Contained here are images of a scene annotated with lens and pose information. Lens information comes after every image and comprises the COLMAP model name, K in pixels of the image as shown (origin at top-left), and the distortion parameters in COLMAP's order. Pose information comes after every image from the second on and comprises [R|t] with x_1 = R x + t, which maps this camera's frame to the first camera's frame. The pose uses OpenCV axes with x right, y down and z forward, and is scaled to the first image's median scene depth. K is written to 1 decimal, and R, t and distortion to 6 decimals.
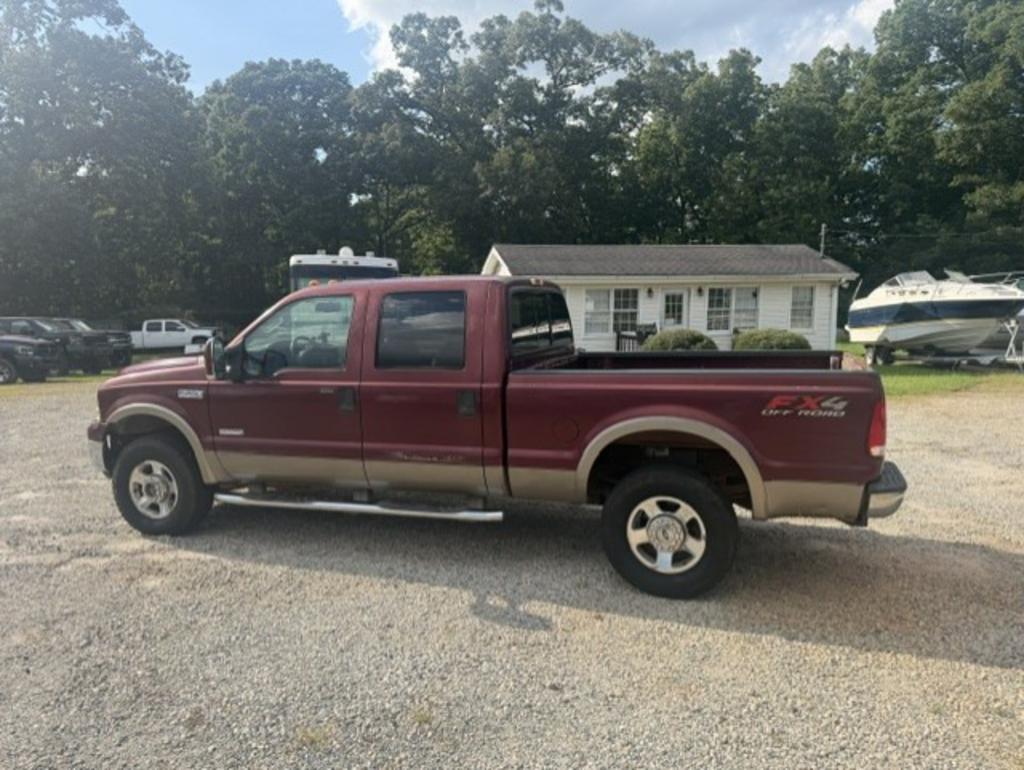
lens RADIAL K [[721.1, 0, 511.9], [0, 721.1, 409.9], [0, 0, 1]] dist [0.000916, -0.006250]
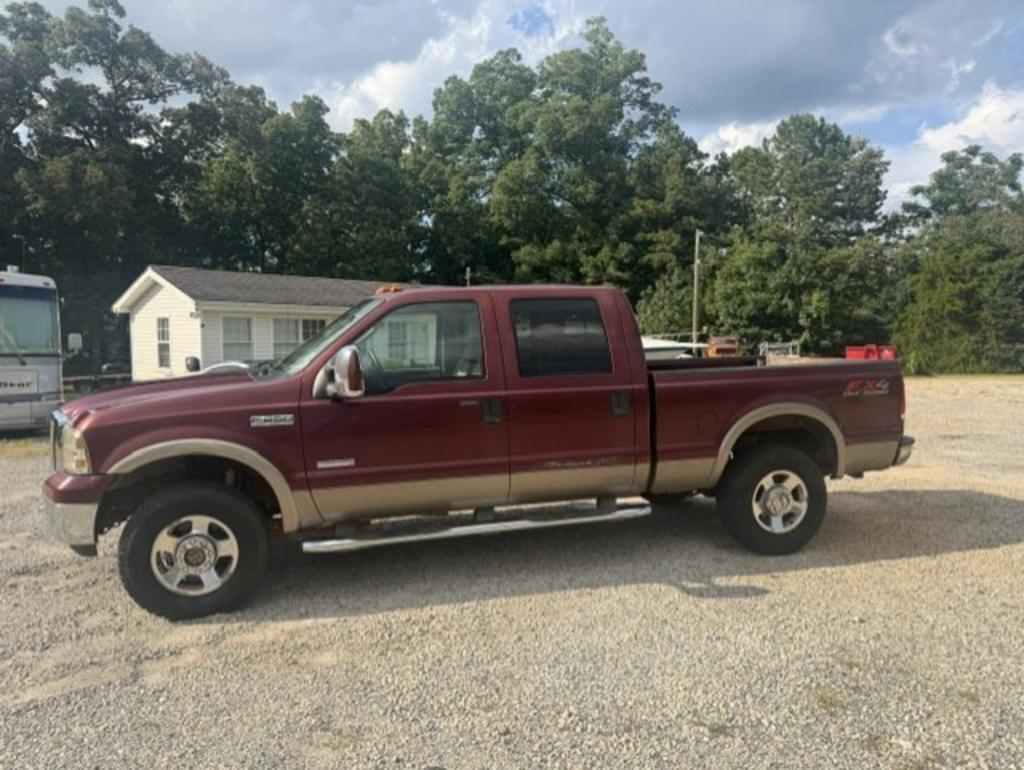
lens RADIAL K [[723.8, 0, 516.1], [0, 723.8, 387.0], [0, 0, 1]] dist [0.067185, -0.107769]
pose [[0.814483, -0.038432, 0.578914, -0.075928], [0.087671, 0.994499, -0.057325, 0.001122], [-0.573526, 0.097444, 0.813371, 0.021056]]
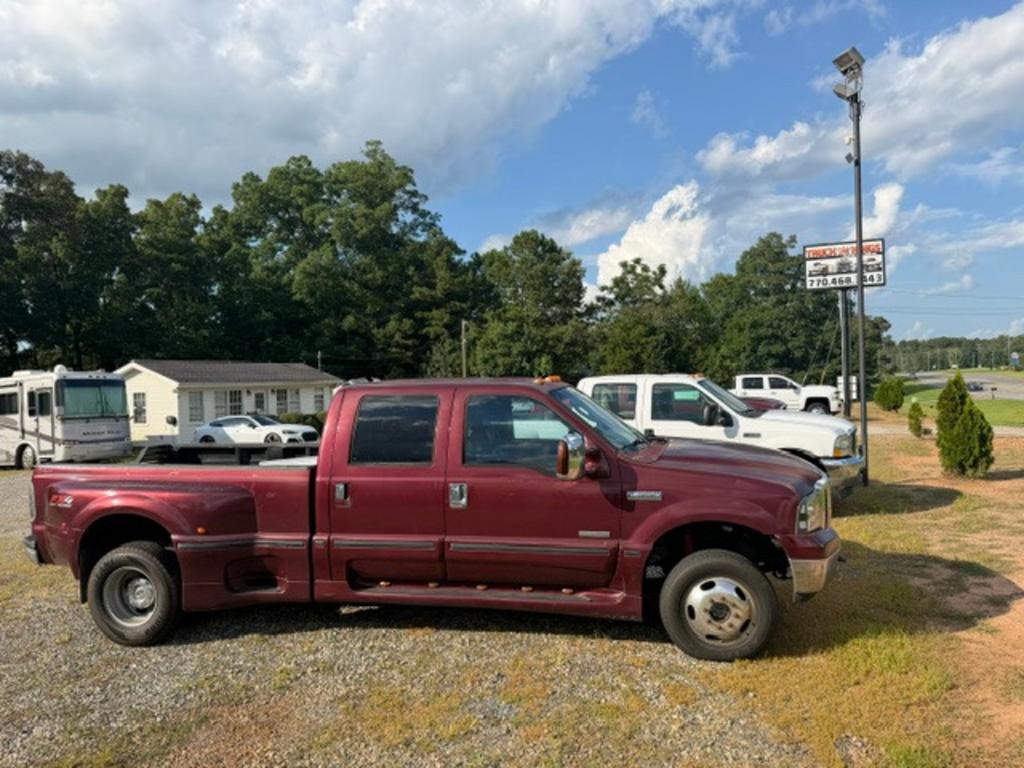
lens RADIAL K [[734.3, 0, 523.0], [0, 734.3, 403.2], [0, 0, 1]] dist [0.116323, -0.196230]
pose [[0.584334, -0.036034, 0.810713, -0.316751], [0.151514, 0.986291, -0.065369, 0.023813], [-0.797244, 0.161032, 0.581783, -0.174766]]
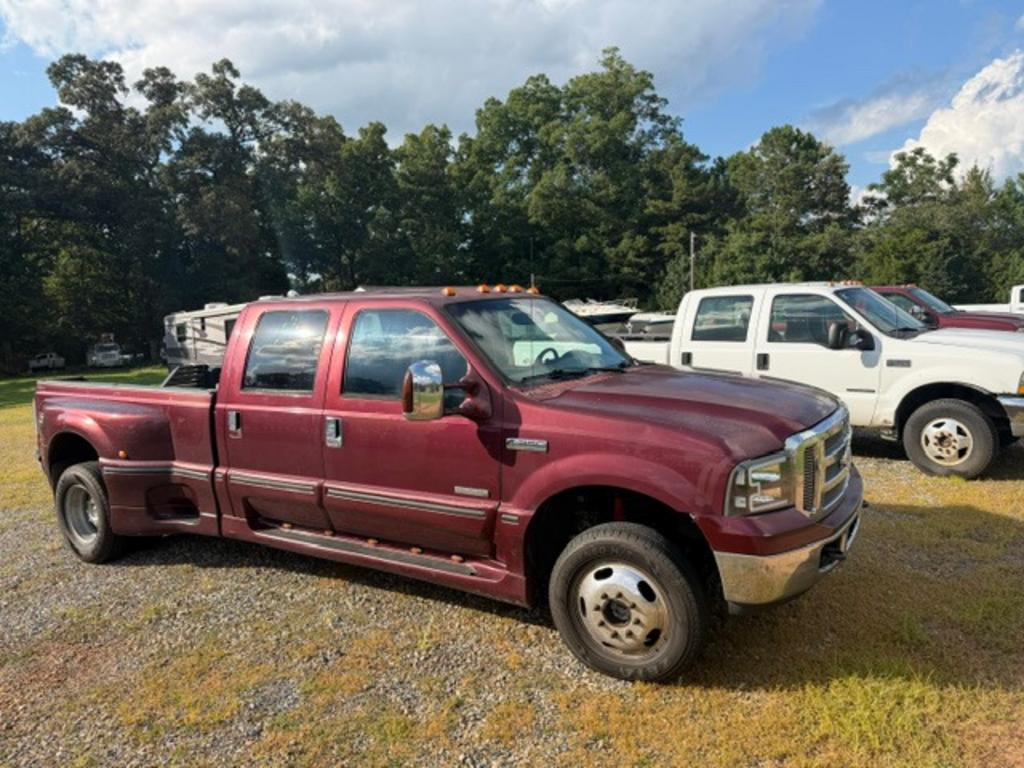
lens RADIAL K [[743.4, 0, 506.0], [0, 743.4, 396.8], [0, 0, 1]] dist [0.071608, -0.116044]
pose [[0.836691, -0.091762, 0.539934, -0.265177], [0.122947, 0.992172, -0.021901, 0.029043], [-0.533697, 0.084708, 0.841422, -0.189477]]
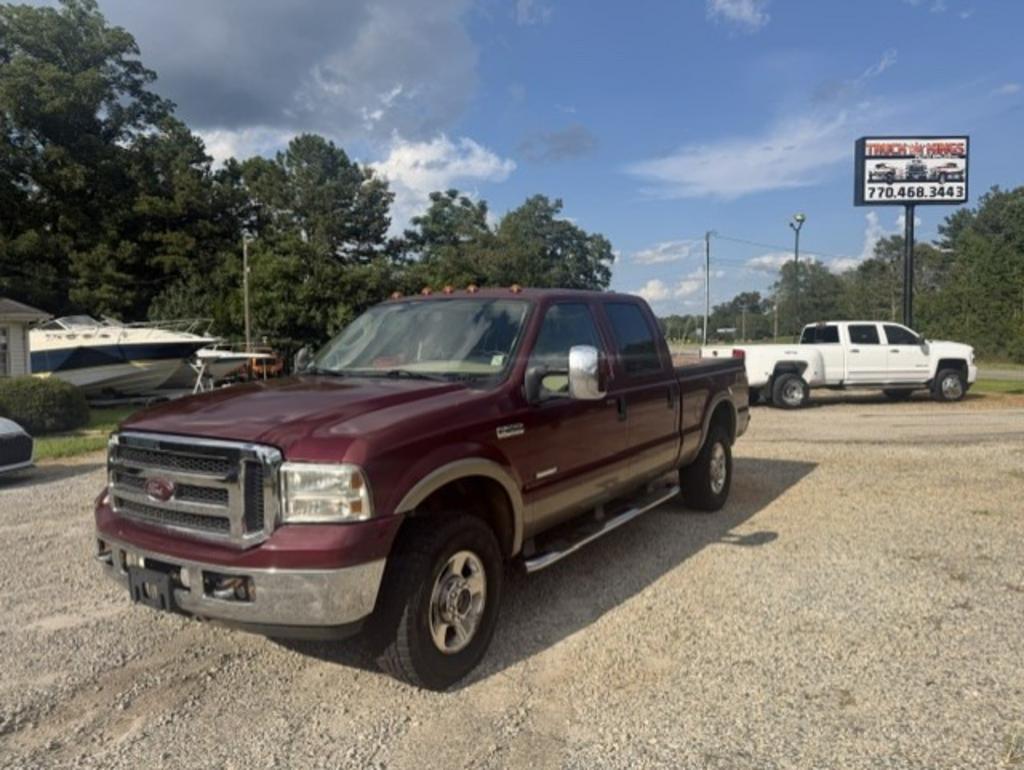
lens RADIAL K [[723.8, 0, 516.1], [0, 723.8, 387.0], [0, 0, 1]] dist [0.067185, -0.107769]
pose [[0.236654, -0.053457, 0.970122, -0.124517], [0.155460, 0.987704, 0.016503, -0.008372], [-0.959076, 0.146910, 0.242055, 0.089748]]
